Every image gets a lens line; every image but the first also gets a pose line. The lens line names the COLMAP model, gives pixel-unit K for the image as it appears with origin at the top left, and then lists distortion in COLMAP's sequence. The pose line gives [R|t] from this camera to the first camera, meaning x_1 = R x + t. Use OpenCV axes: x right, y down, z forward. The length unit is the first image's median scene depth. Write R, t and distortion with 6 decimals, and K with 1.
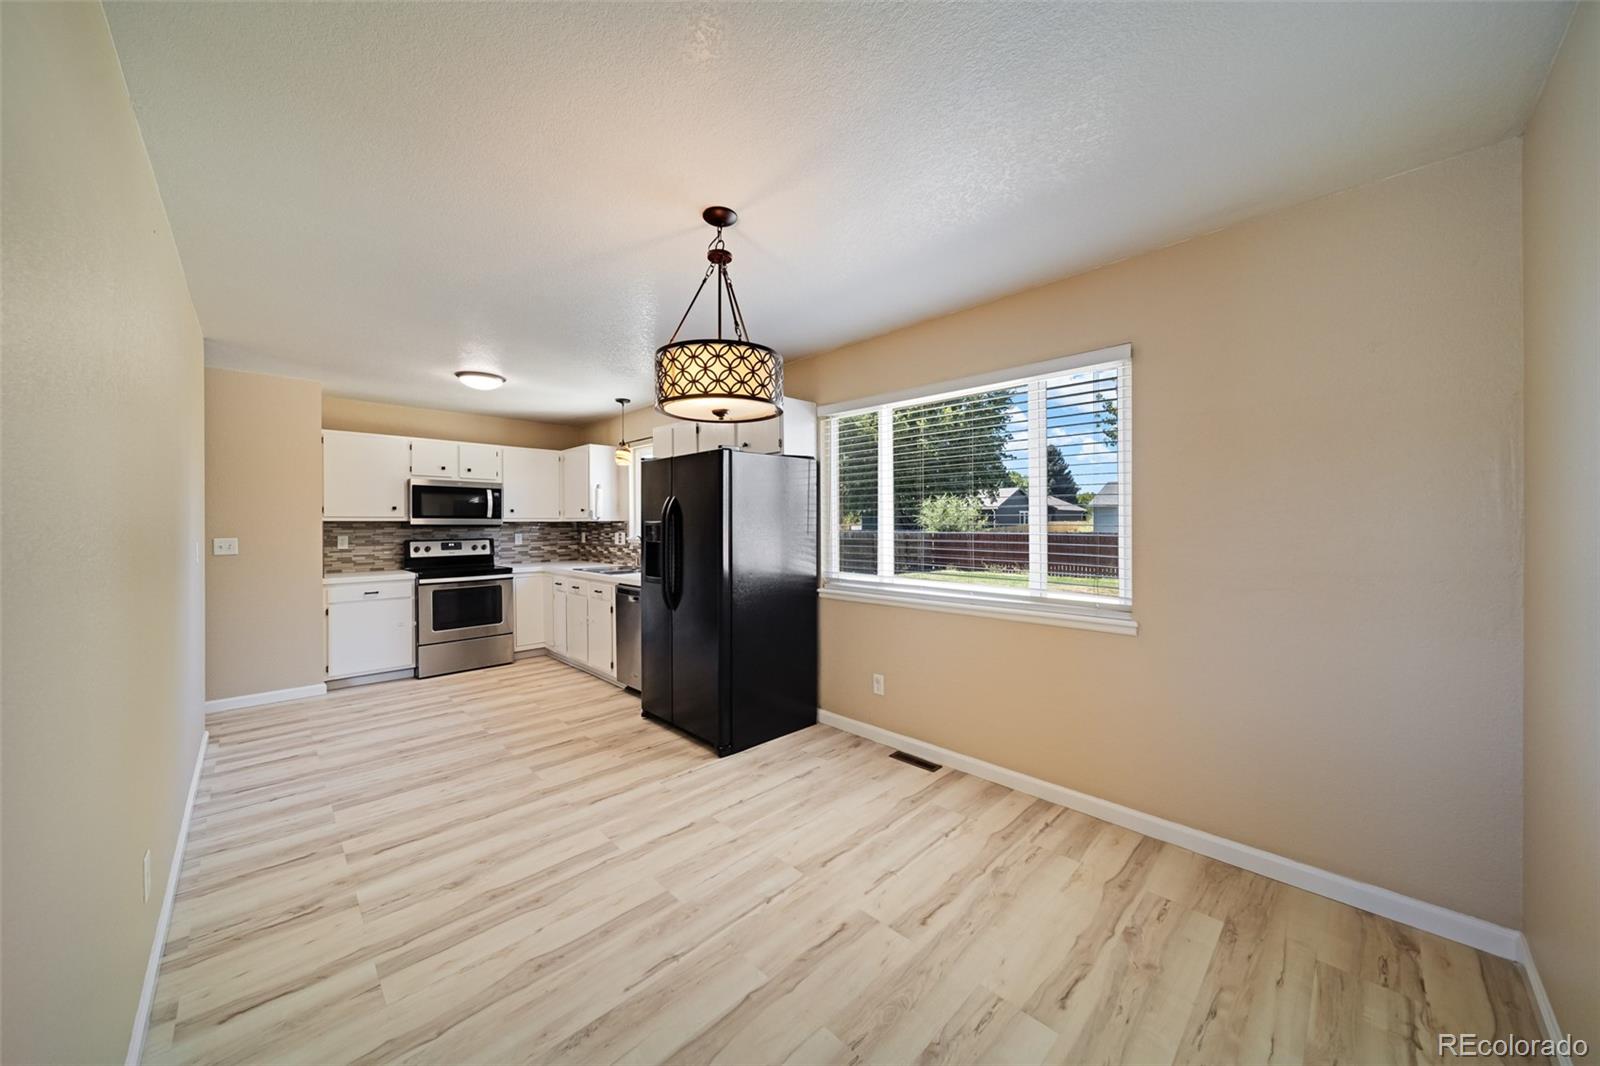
lens RADIAL K [[558.4, 0, 800.1], [0, 558.4, 524.5], [0, 0, 1]] dist [0.001452, 0.000042]
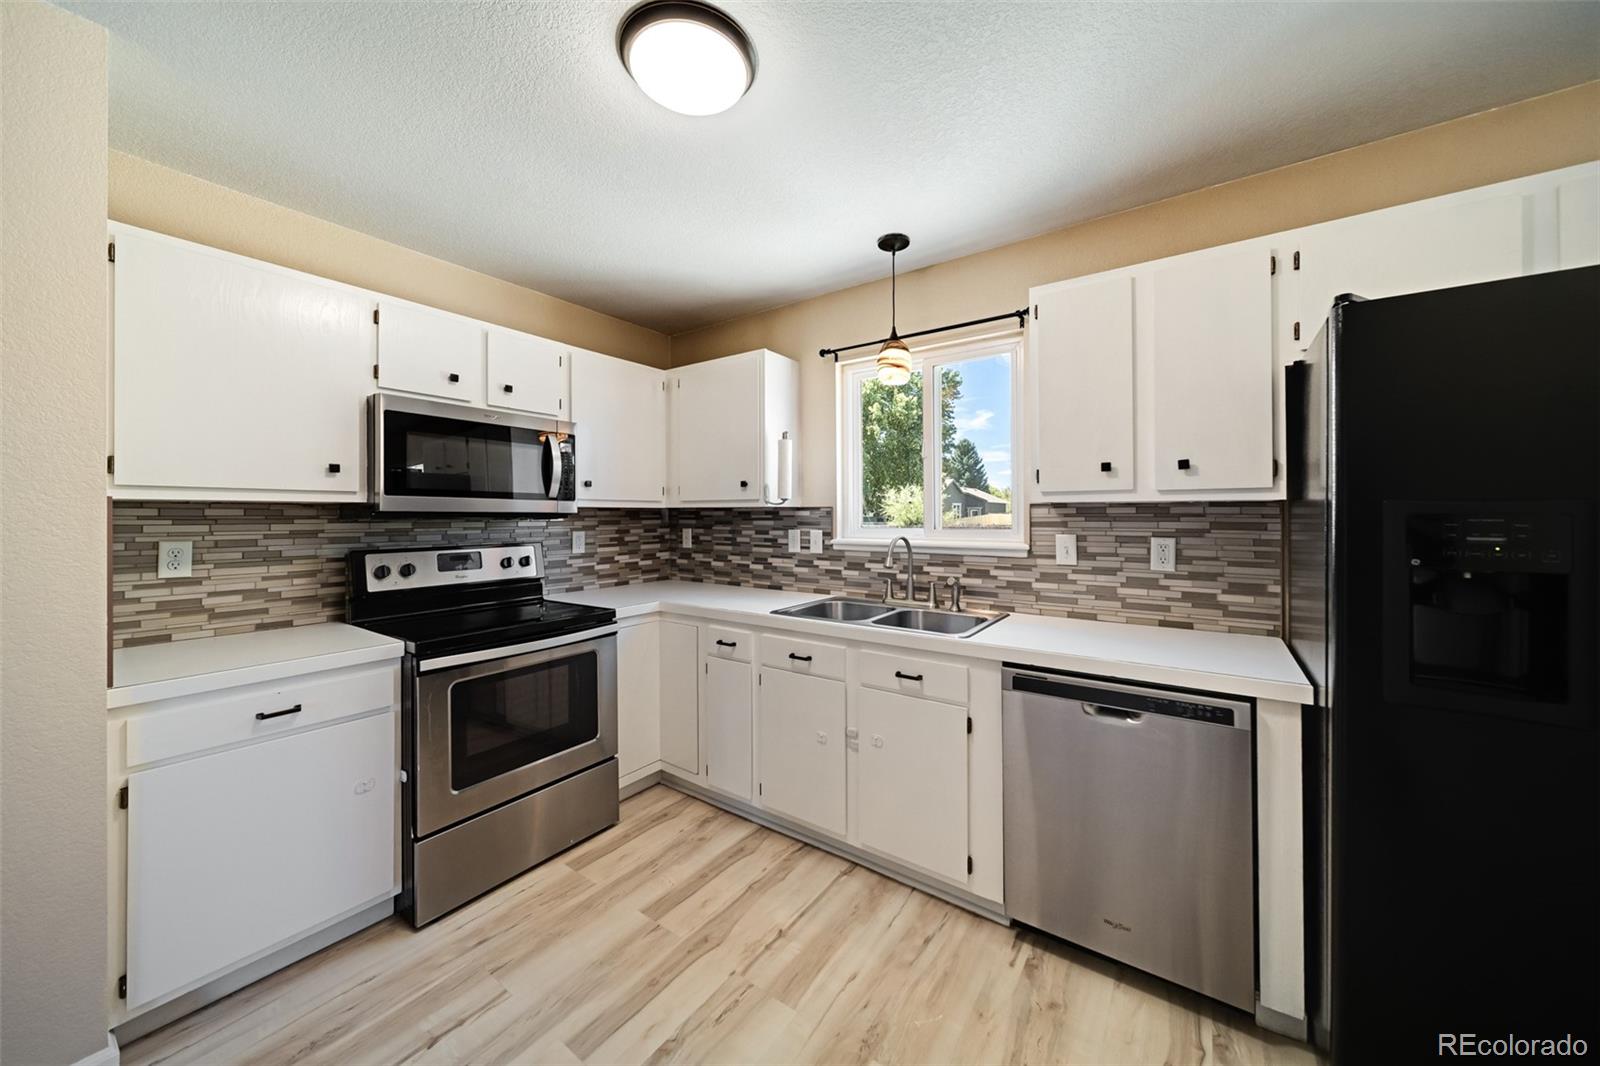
lens RADIAL K [[561.6, 0, 795.4], [0, 561.6, 513.6], [0, 0, 1]] dist [0.000529, 0.000039]
pose [[0.985770, 0.002886, 0.168072, -0.489881], [-0.001918, 0.999981, -0.005919, 0.003482], [-0.168086, 0.005512, 0.985757, 0.580816]]
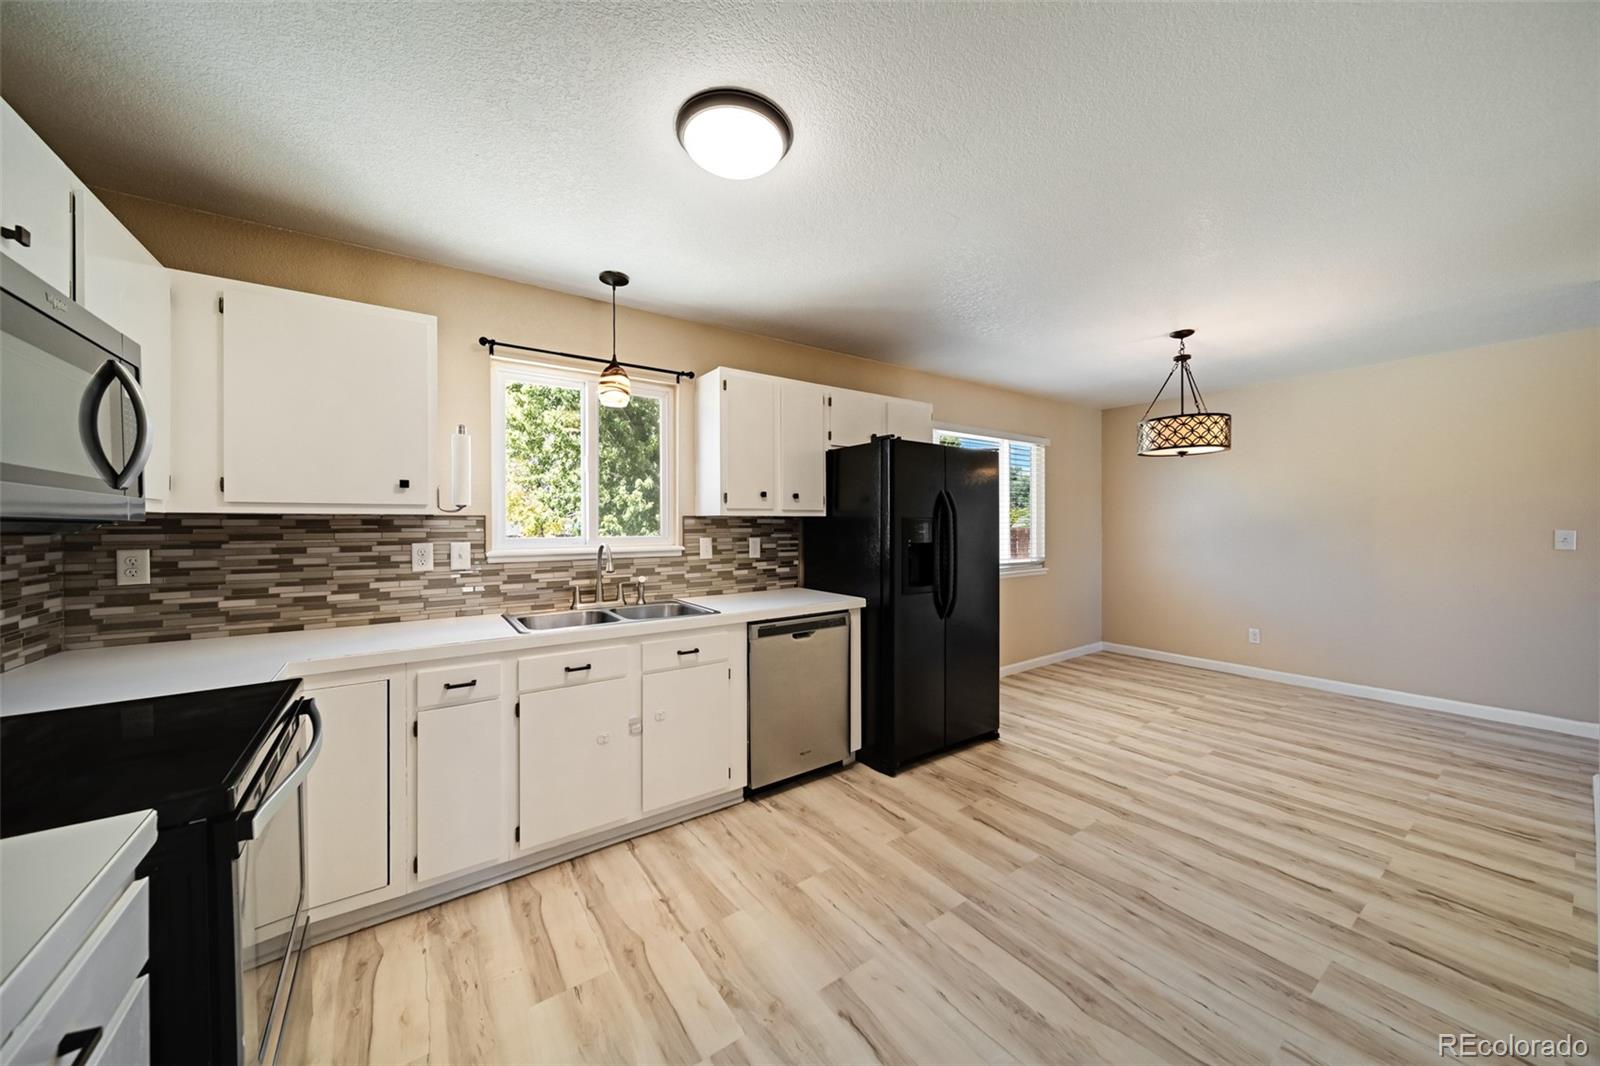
lens RADIAL K [[558.4, 0, 800.1], [0, 558.4, 524.5], [0, 0, 1]] dist [0.001452, 0.000042]
pose [[0.158587, -0.000100, 0.987345, -0.817791], [0.004032, 0.999992, -0.000546, 0.002667], [-0.987337, 0.004068, 0.158586, 0.779886]]
